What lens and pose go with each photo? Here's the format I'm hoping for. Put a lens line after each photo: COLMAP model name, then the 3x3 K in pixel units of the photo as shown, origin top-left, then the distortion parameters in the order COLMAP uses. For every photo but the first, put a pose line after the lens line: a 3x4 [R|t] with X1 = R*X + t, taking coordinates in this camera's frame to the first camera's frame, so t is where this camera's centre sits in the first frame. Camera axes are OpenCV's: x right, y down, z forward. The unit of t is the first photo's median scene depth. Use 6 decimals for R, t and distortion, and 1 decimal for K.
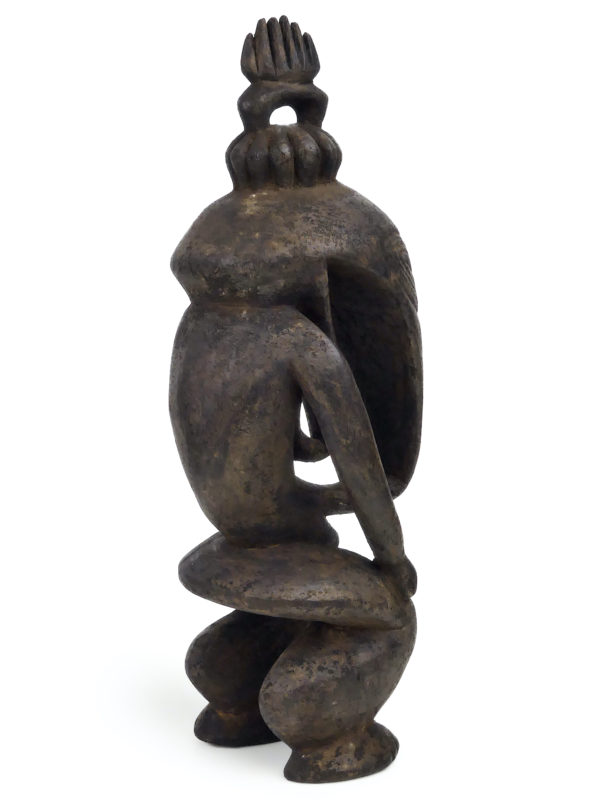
lens RADIAL K [[1930.8, 0, 300.0], [0, 1930.8, 400.0], [0, 0, 1]] dist [0.057403, 0.379033]
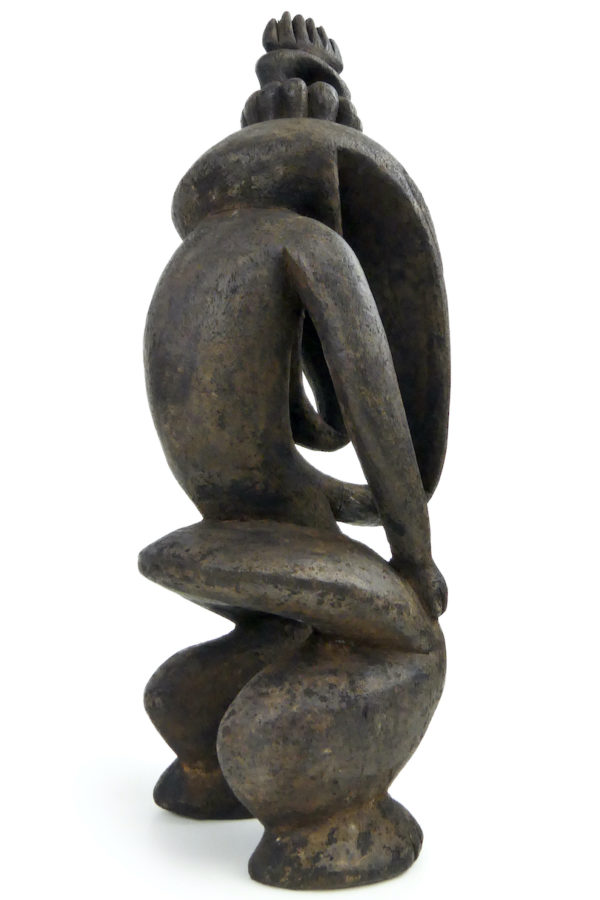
lens RADIAL K [[693.6, 0, 296.7], [0, 693.6, 426.0], [0, 0, 1]] dist [-0.001946, -0.001671]
pose [[0.993628, 0.023934, -0.110141, 0.030860], [-0.062397, 0.930596, -0.360692, 0.139510], [0.093864, 0.365266, 0.926159, 0.739970]]
